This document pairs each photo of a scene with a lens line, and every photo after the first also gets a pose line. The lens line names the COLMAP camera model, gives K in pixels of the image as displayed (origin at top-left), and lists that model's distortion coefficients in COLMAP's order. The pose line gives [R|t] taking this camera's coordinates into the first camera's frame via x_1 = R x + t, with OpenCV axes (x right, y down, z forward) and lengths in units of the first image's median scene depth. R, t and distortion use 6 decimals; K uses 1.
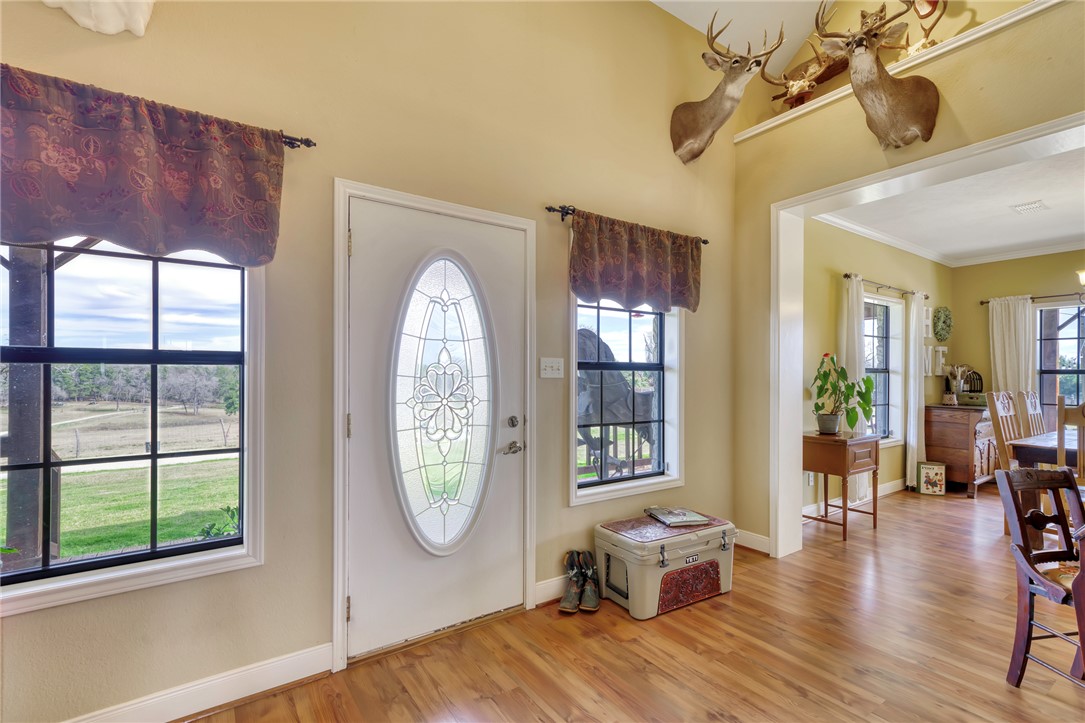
lens RADIAL K [[499.7, 0, 543.0], [0, 499.7, 368.4], [0, 0, 1]] dist [0.001497, -0.000204]
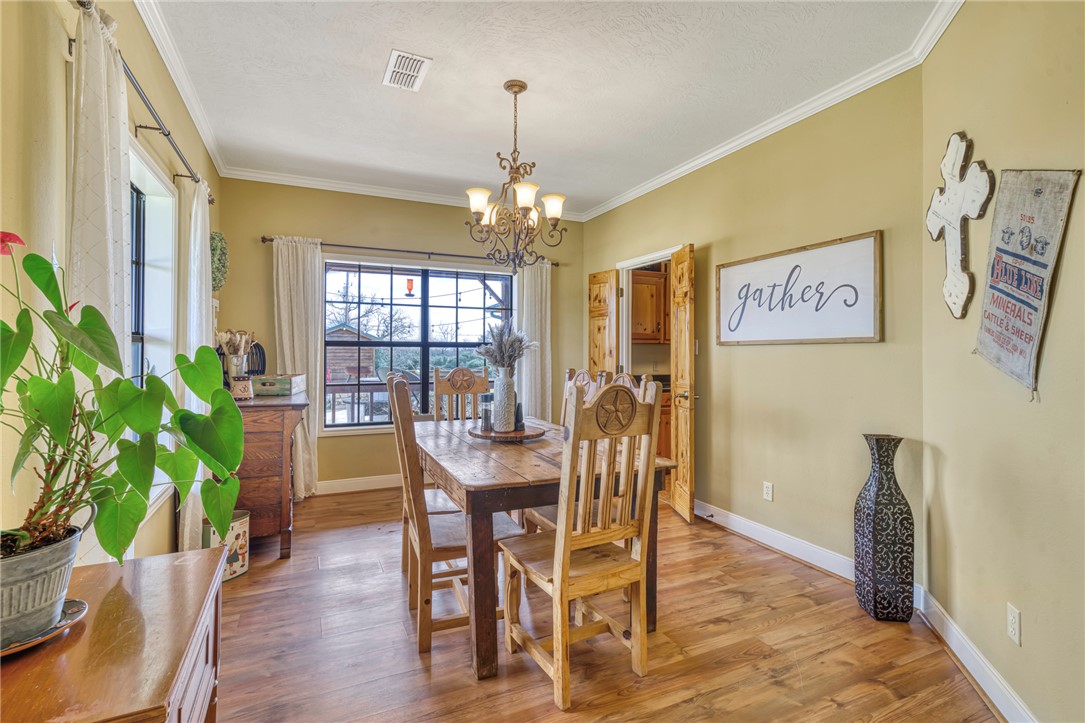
lens RADIAL K [[499.7, 0, 530.7], [0, 499.7, 343.3], [0, 0, 1]] dist [0.001497, -0.000204]
pose [[0.180165, 0.009305, 0.983592, 0.310279], [-0.012521, 0.999896, -0.007166, 0.009397], [-0.983557, -0.011024, 0.180263, 0.573911]]
